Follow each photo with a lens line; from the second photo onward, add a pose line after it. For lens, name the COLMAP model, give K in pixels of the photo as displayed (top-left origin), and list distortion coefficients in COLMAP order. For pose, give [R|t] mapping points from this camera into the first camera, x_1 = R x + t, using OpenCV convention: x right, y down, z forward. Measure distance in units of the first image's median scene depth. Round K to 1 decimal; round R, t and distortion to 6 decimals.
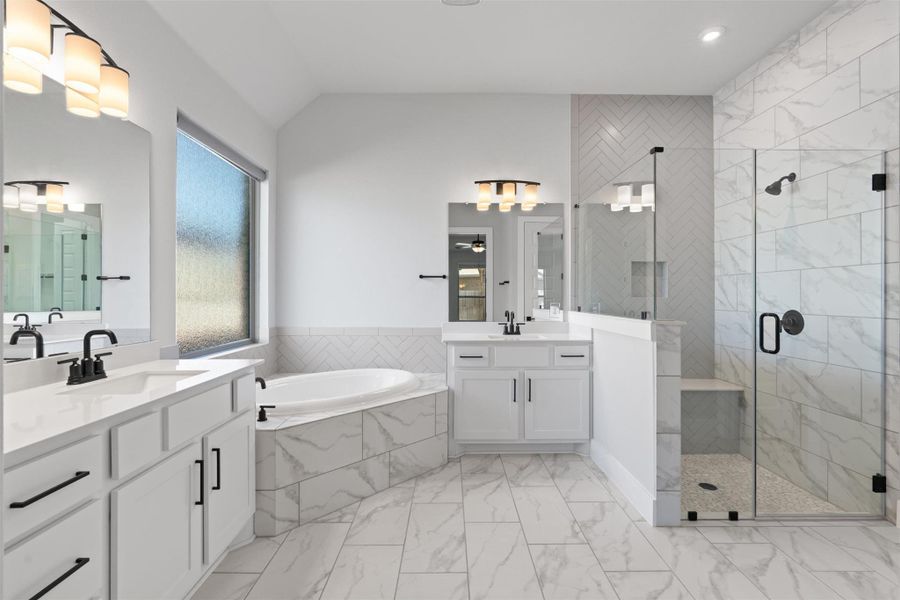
lens RADIAL K [[399.4, 0, 451.3], [0, 399.4, 290.1], [0, 0, 1]] dist [0.001138, 0.000119]
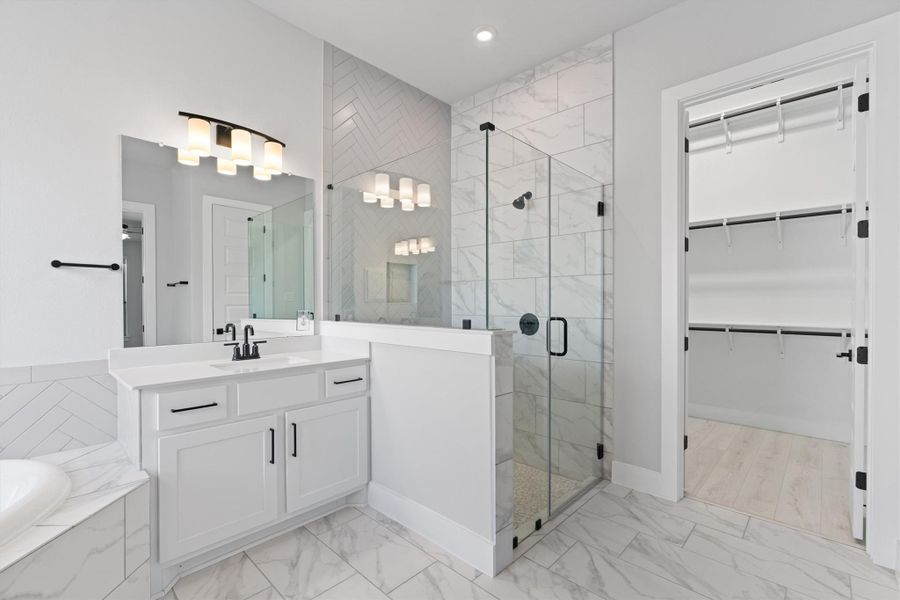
lens RADIAL K [[403.0, 0, 448.5], [0, 403.0, 300.6], [0, 0, 1]] dist [-0.006449, -0.000029]
pose [[0.696754, -0.000980, 0.717310, -0.119840], [-0.008814, 0.999912, 0.009928, 0.004862], [-0.717256, -0.013239, 0.696684, 0.365147]]
